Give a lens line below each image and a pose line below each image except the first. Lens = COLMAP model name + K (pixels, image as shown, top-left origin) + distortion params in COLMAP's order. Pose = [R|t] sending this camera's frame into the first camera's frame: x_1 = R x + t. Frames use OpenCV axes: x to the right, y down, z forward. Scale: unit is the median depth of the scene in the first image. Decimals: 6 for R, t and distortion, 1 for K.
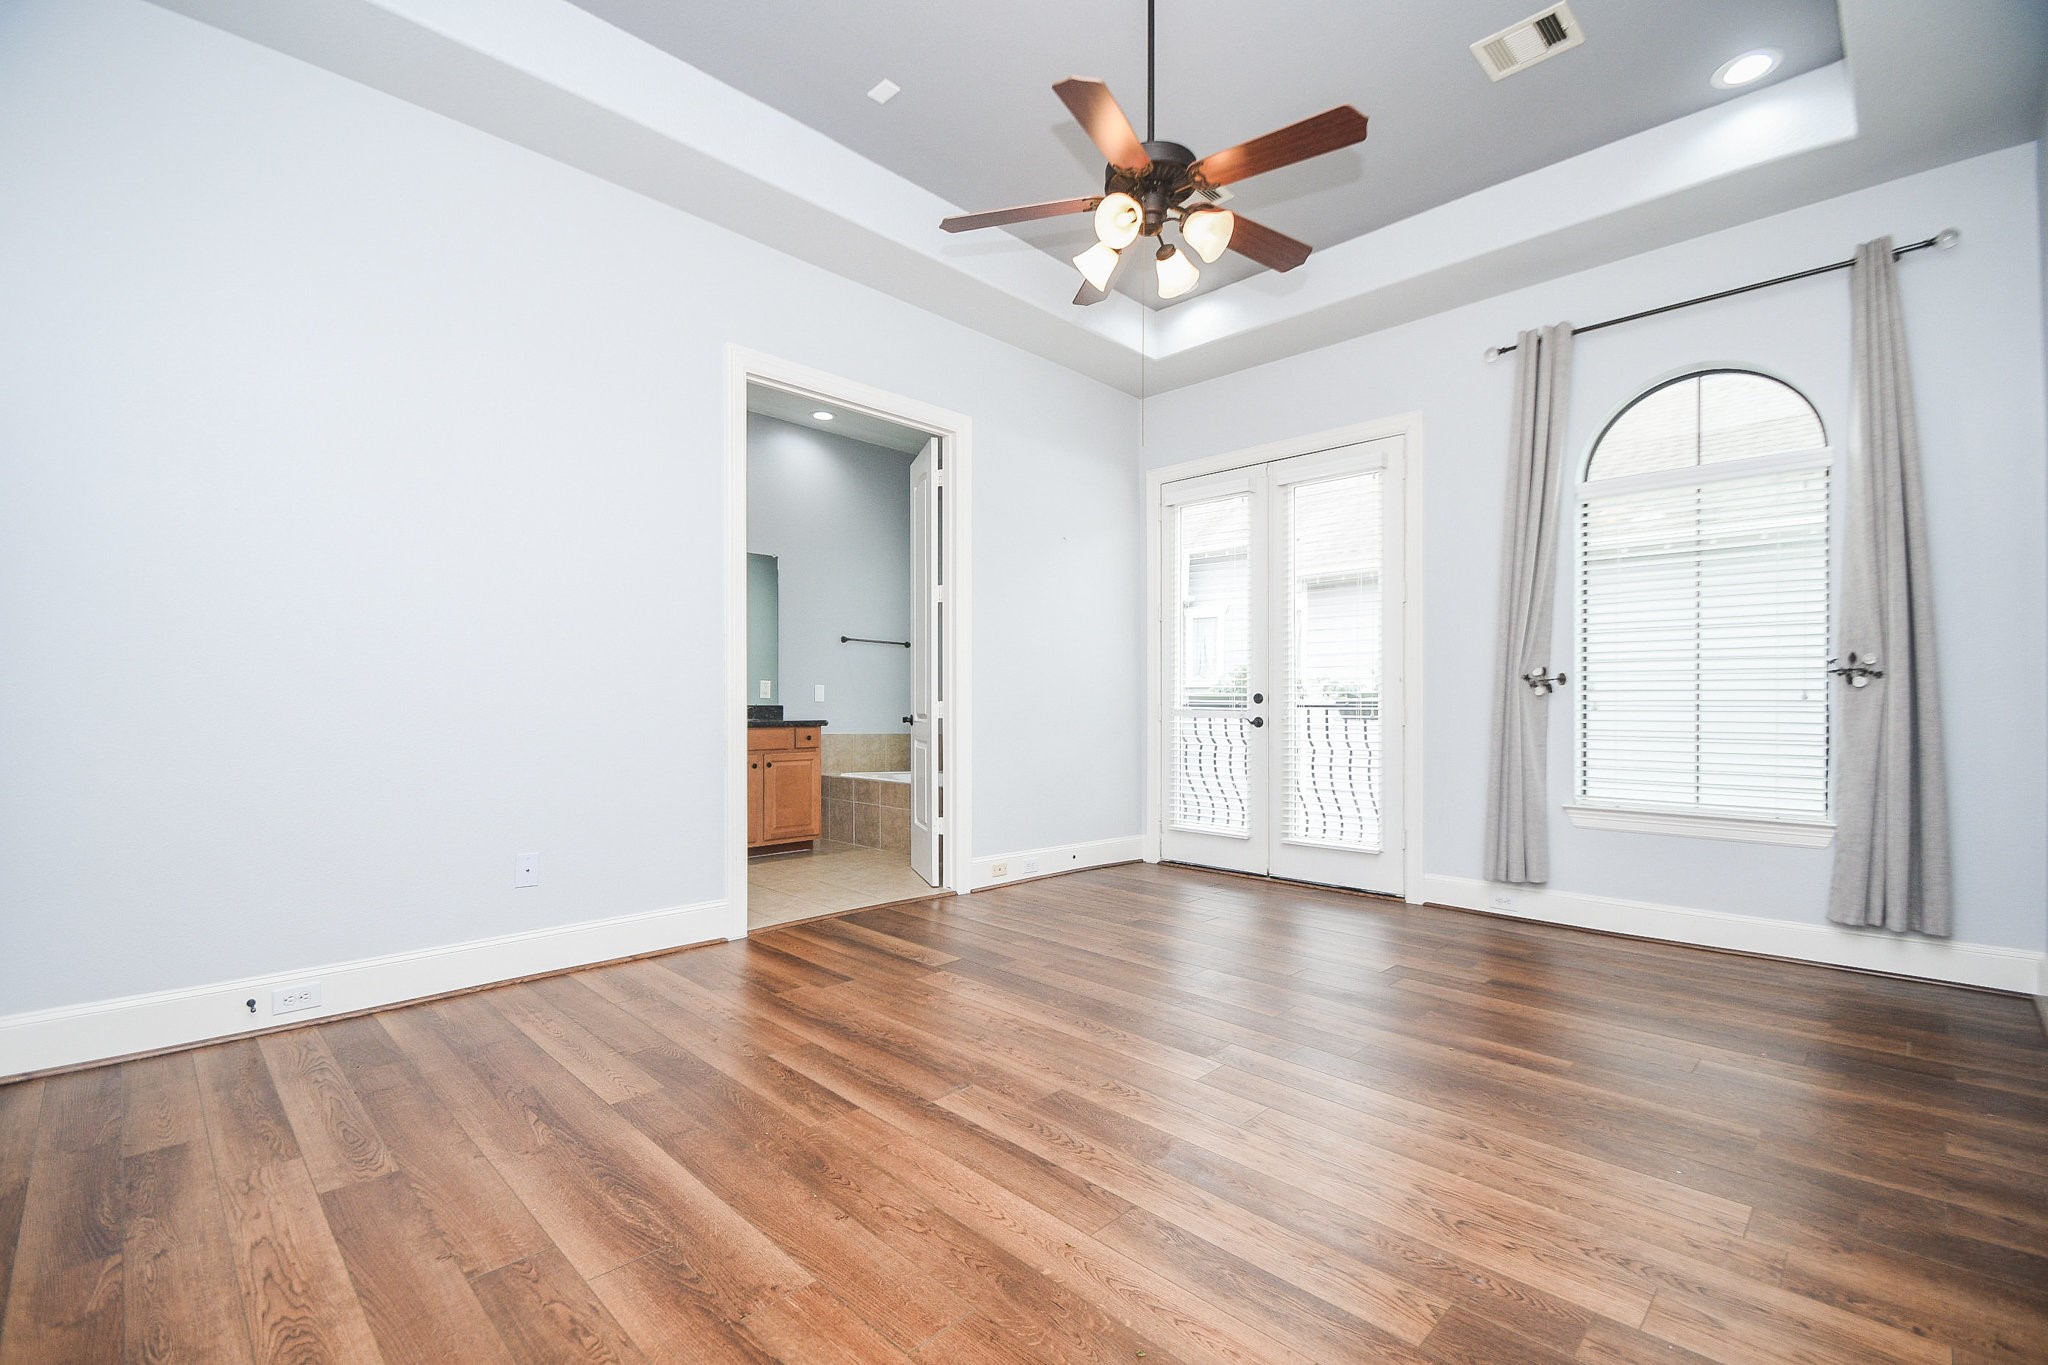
lens RADIAL K [[912.2, 0, 1007.4], [0, 912.2, 702.9], [0, 0, 1]] dist [0.016859, -0.017741]
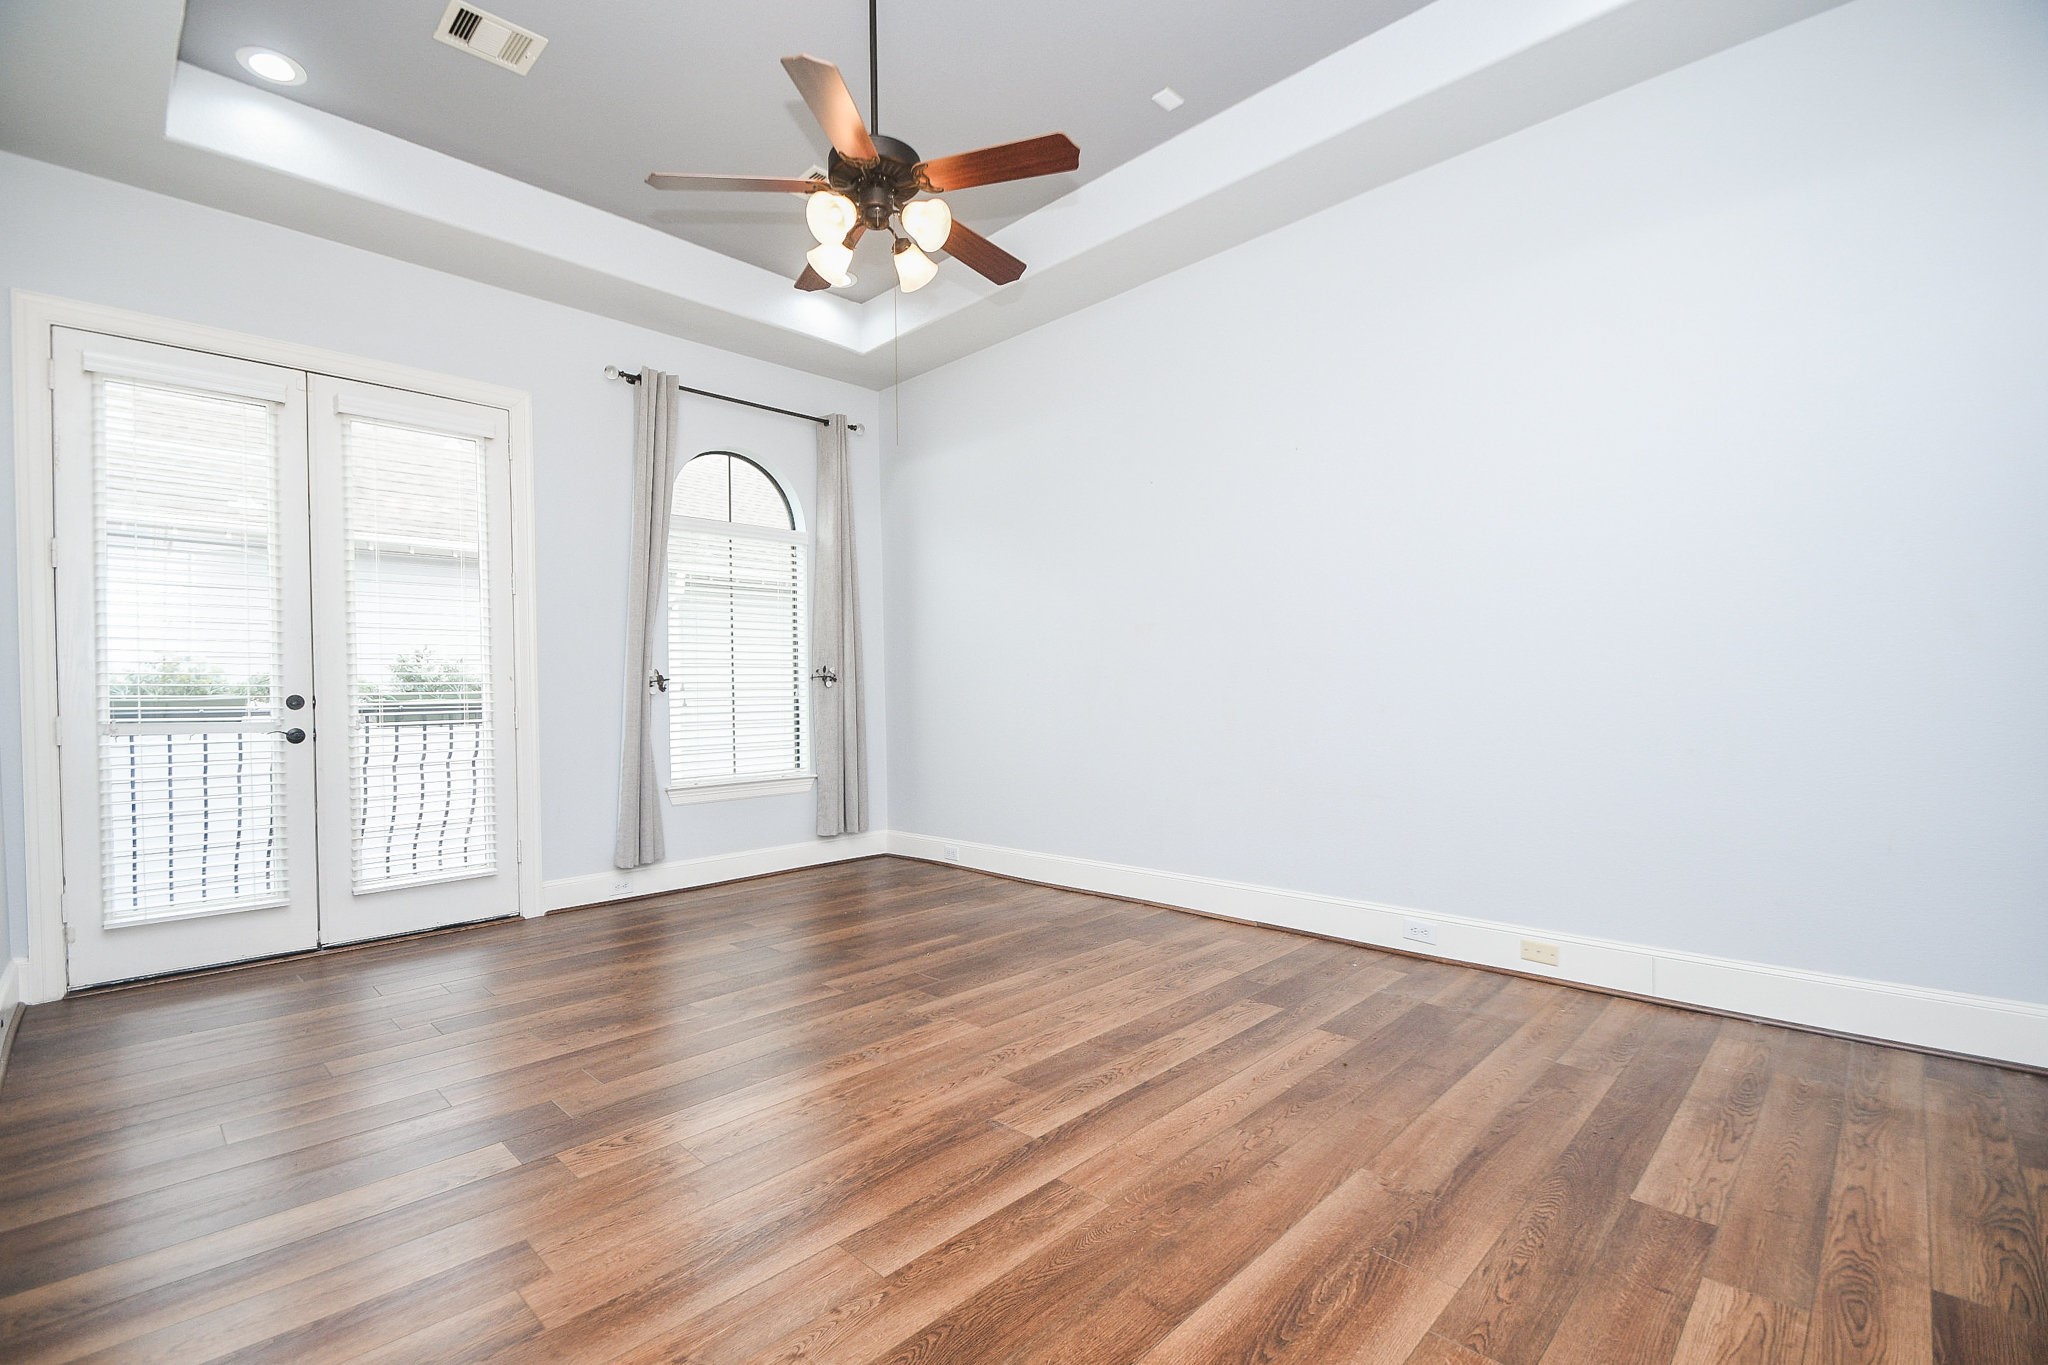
lens RADIAL K [[912.2, 0, 1007.4], [0, 912.2, 702.9], [0, 0, 1]] dist [0.016859, -0.017741]
pose [[-0.019205, -0.015049, 0.999702, -0.686793], [0.016384, 0.999748, 0.015365, -0.009723], [-0.999681, 0.016674, -0.018953, 0.720021]]
